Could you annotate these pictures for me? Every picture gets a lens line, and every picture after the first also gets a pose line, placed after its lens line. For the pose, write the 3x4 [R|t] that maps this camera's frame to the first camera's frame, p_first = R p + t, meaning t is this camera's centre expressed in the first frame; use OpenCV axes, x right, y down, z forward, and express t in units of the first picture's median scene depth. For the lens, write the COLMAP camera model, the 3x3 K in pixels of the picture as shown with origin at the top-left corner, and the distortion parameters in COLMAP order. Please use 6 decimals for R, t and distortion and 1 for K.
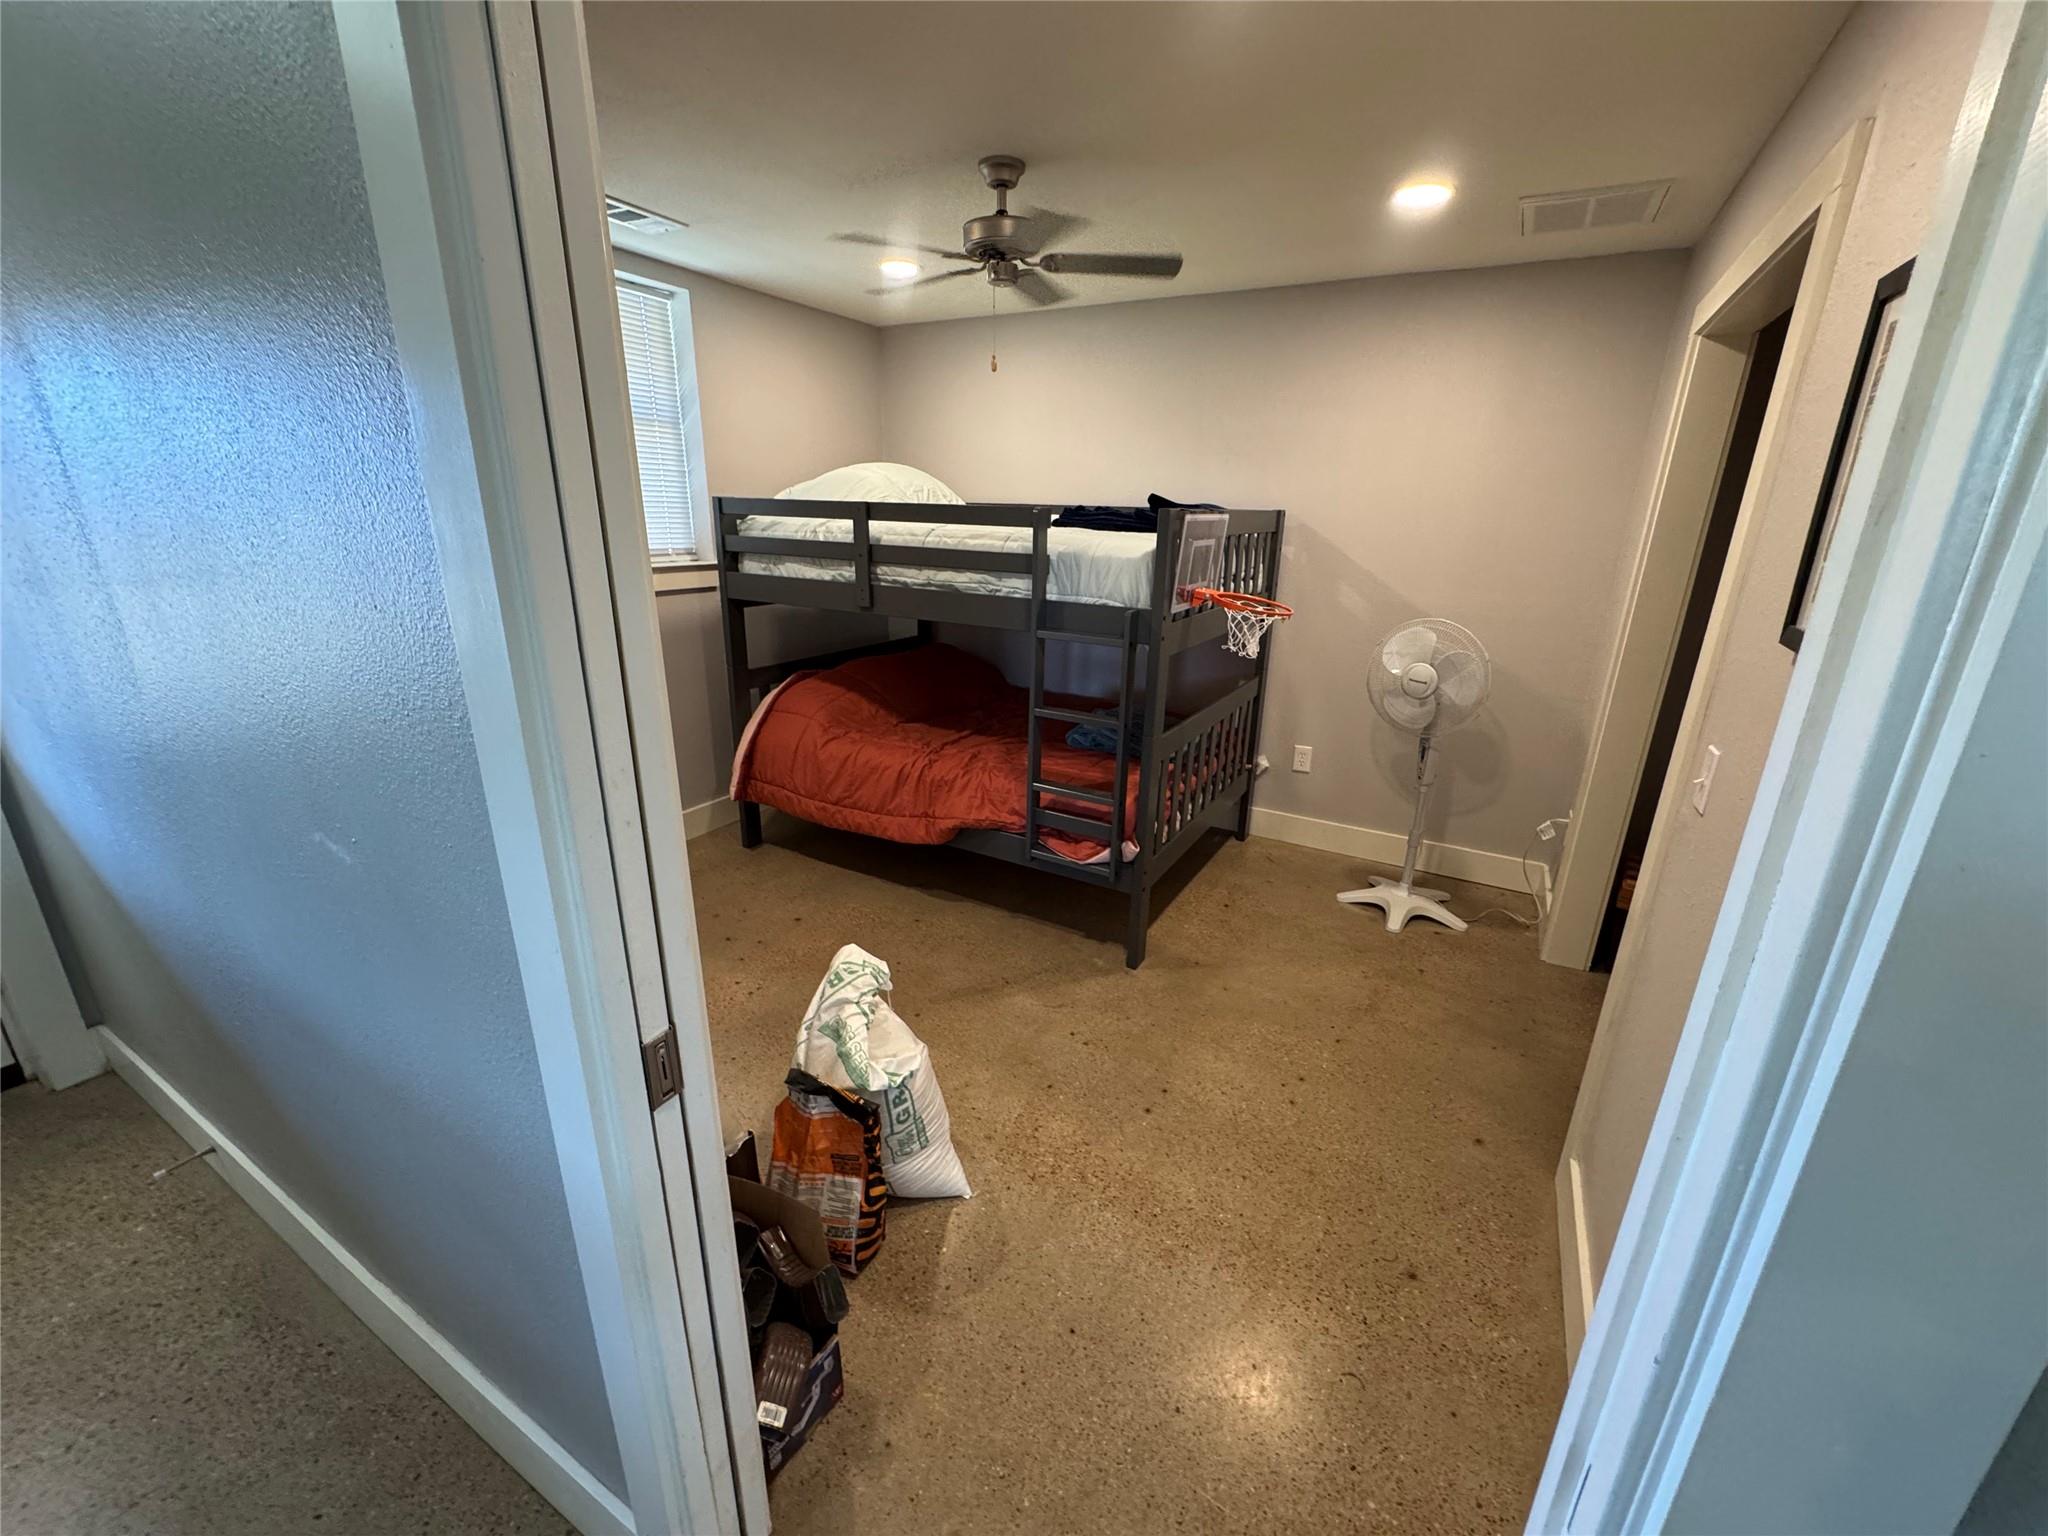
lens RADIAL K [[822.3, 0, 1029.0], [0, 822.3, 769.3], [0, 0, 1]] dist [-0.002810, 0.000204]
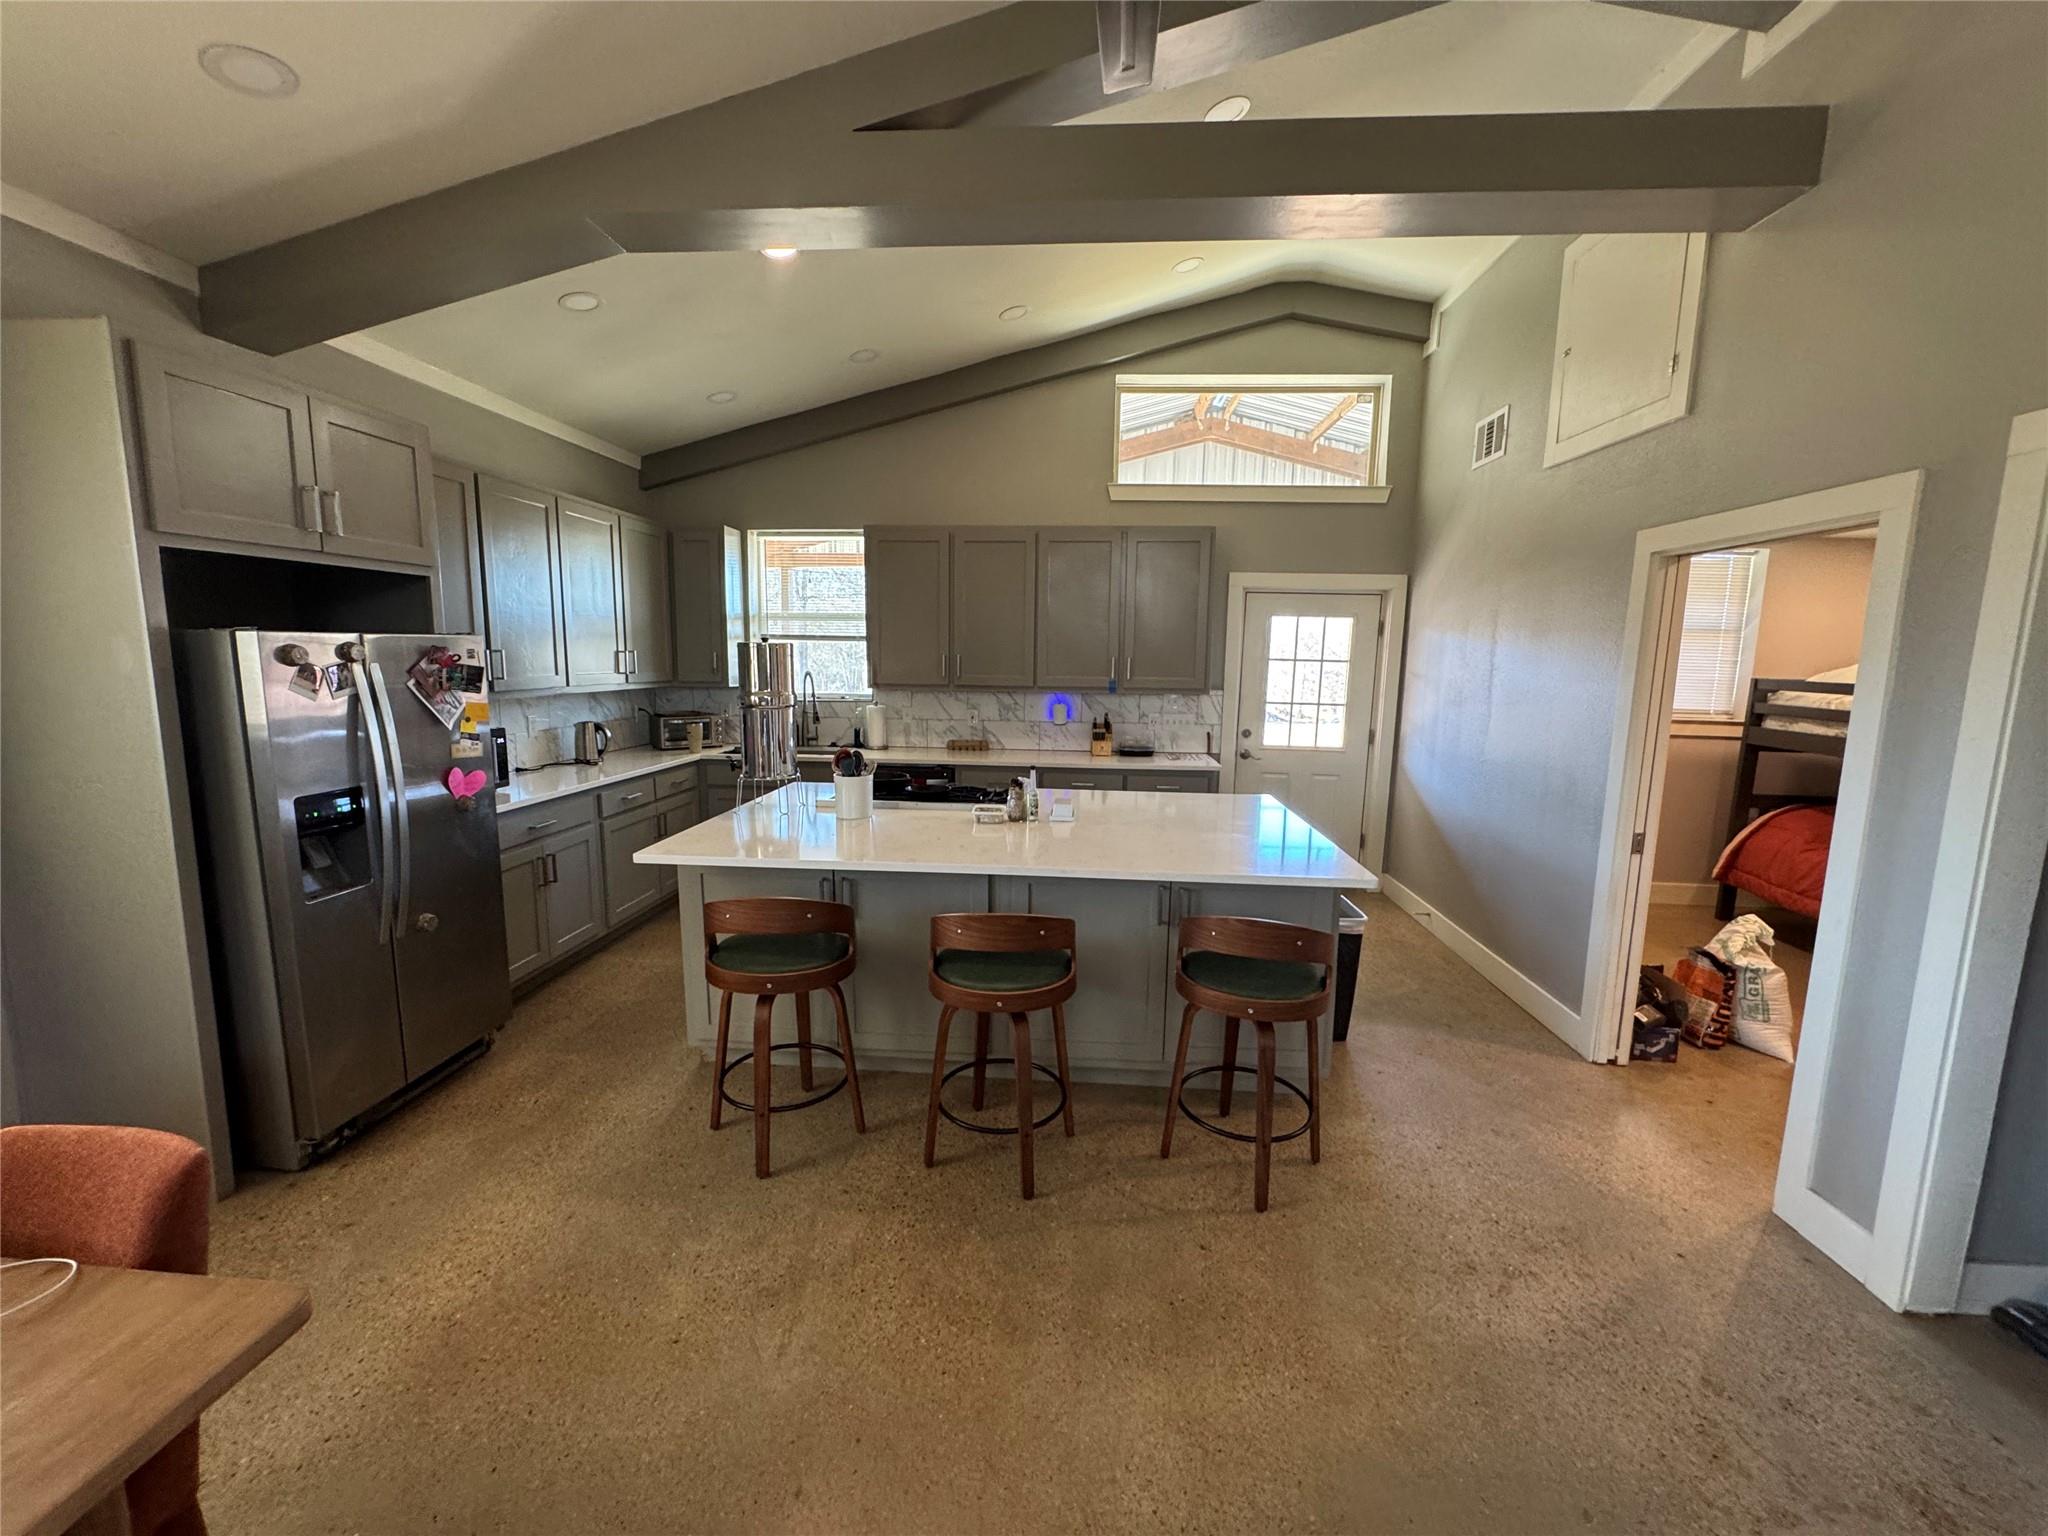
lens RADIAL K [[822.3, 0, 1018.9], [0, 822.3, 768.5], [0, 0, 1]] dist [-0.002810, 0.000204]
pose [[0.427575, 0.117405, -0.896324, 0.415145], [-0.287788, 0.957621, -0.011850, 0.235945], [0.856947, 0.263018, 0.443242, -0.788877]]
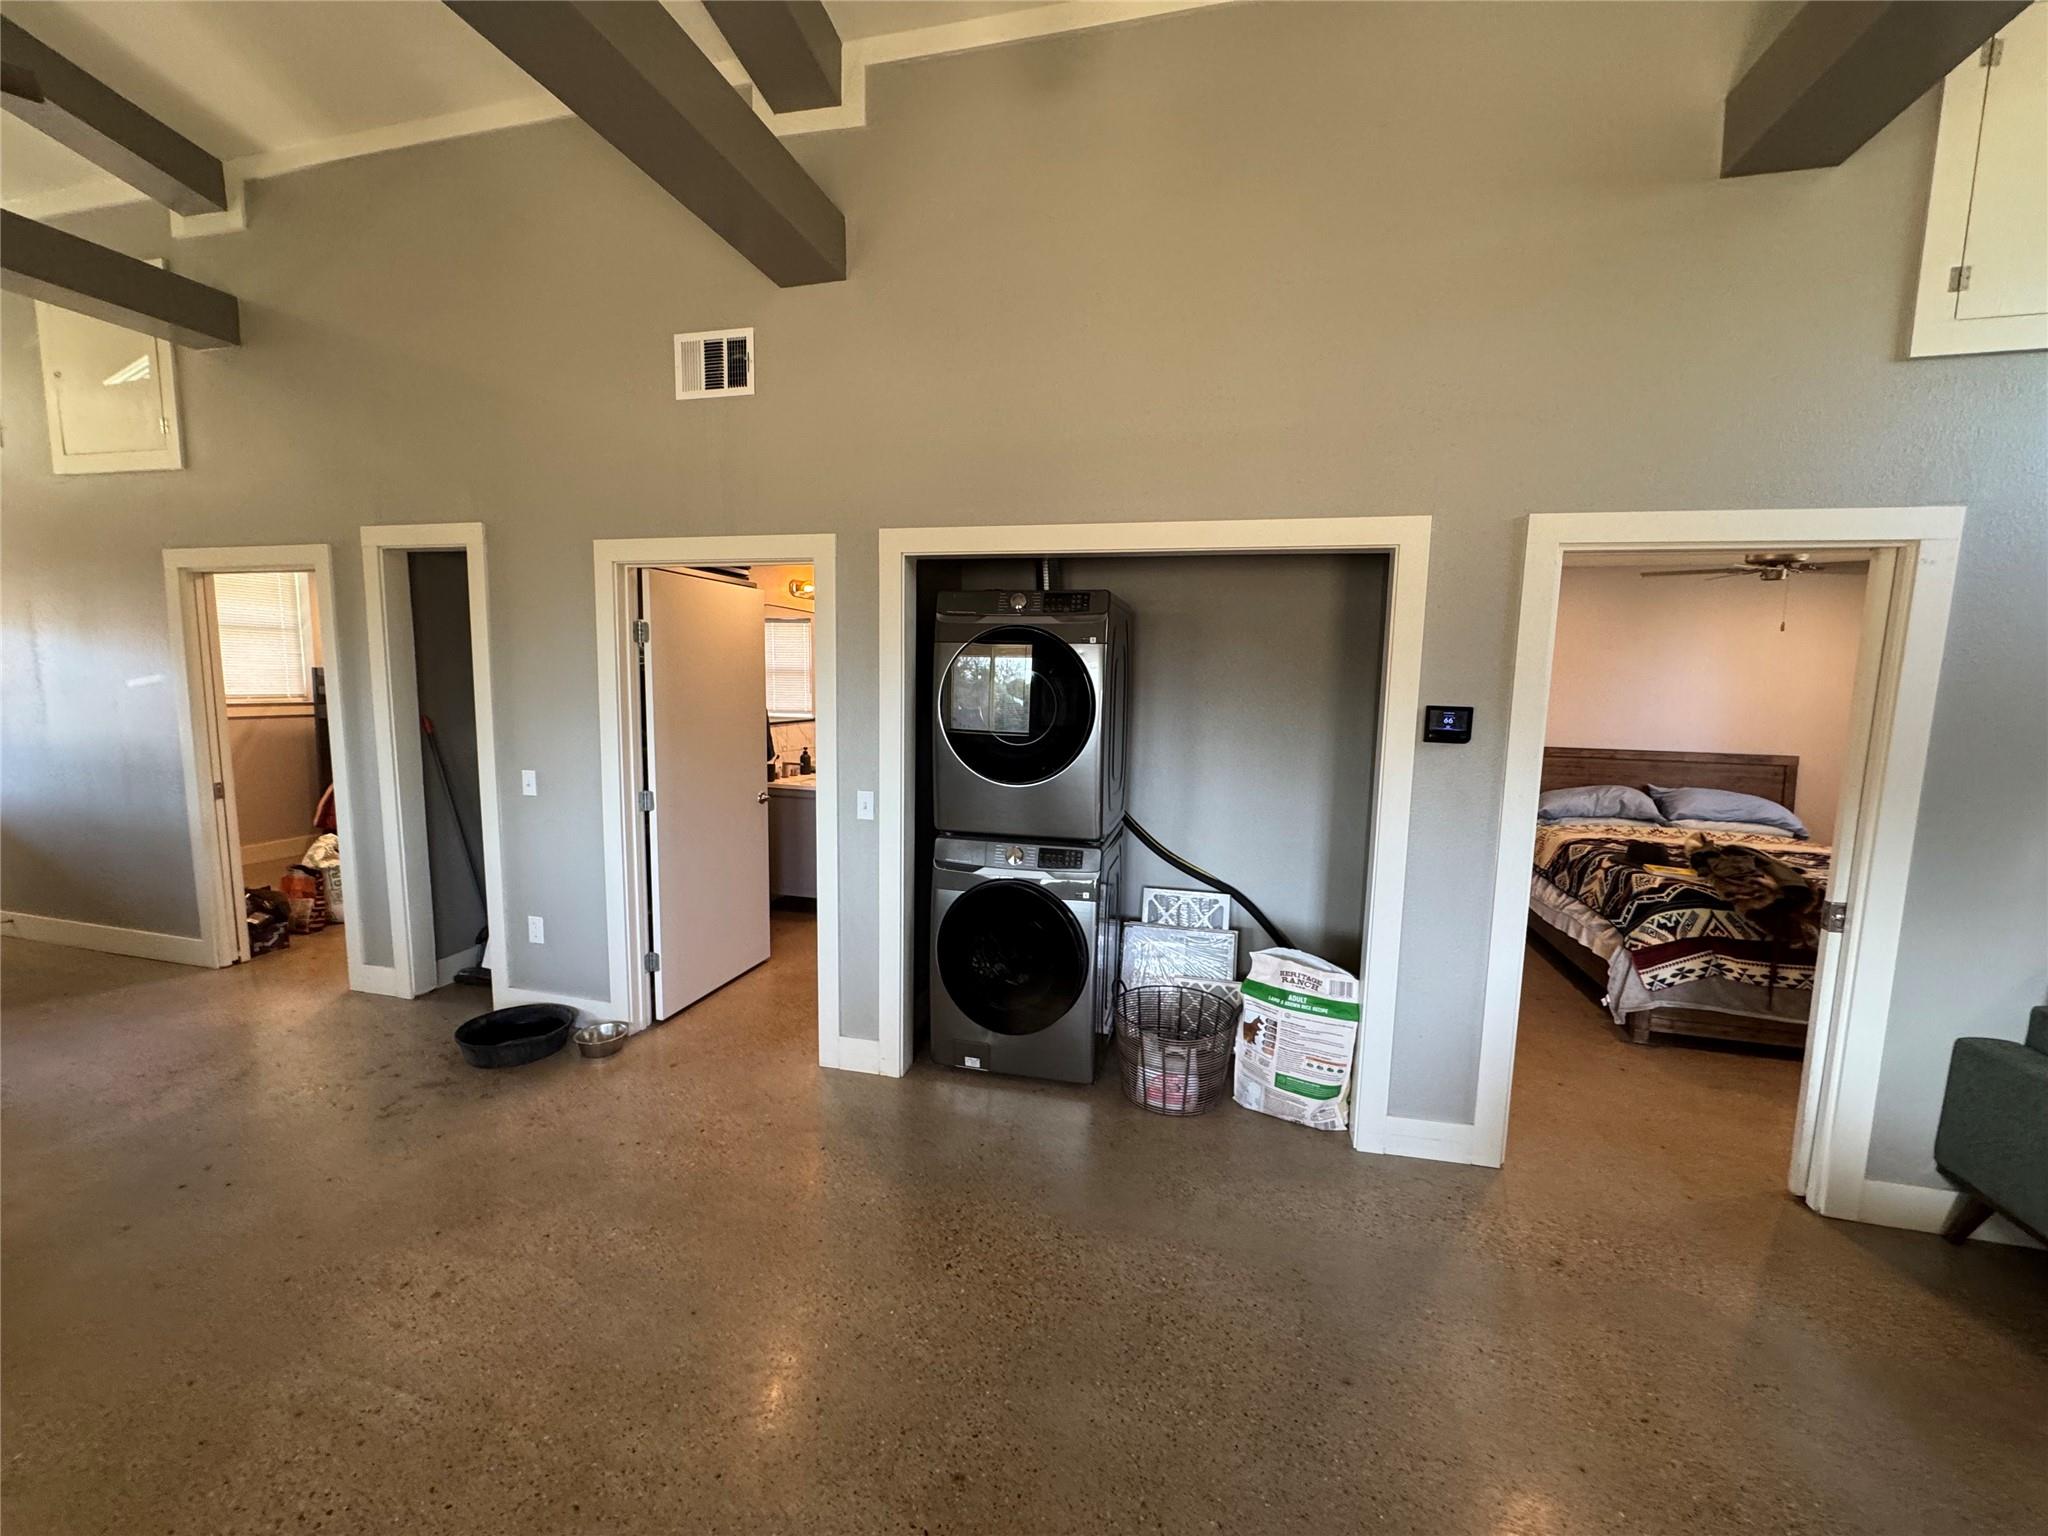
lens RADIAL K [[822.3, 0, 1023.1], [0, 822.3, 767.1], [0, 0, 1]] dist [-0.002810, 0.000204]
pose [[0.966154, -0.029011, 0.256330, 0.741910], [0.078059, 0.979951, -0.183309, 0.389930], [-0.245873, 0.197114, 0.949048, -1.219265]]
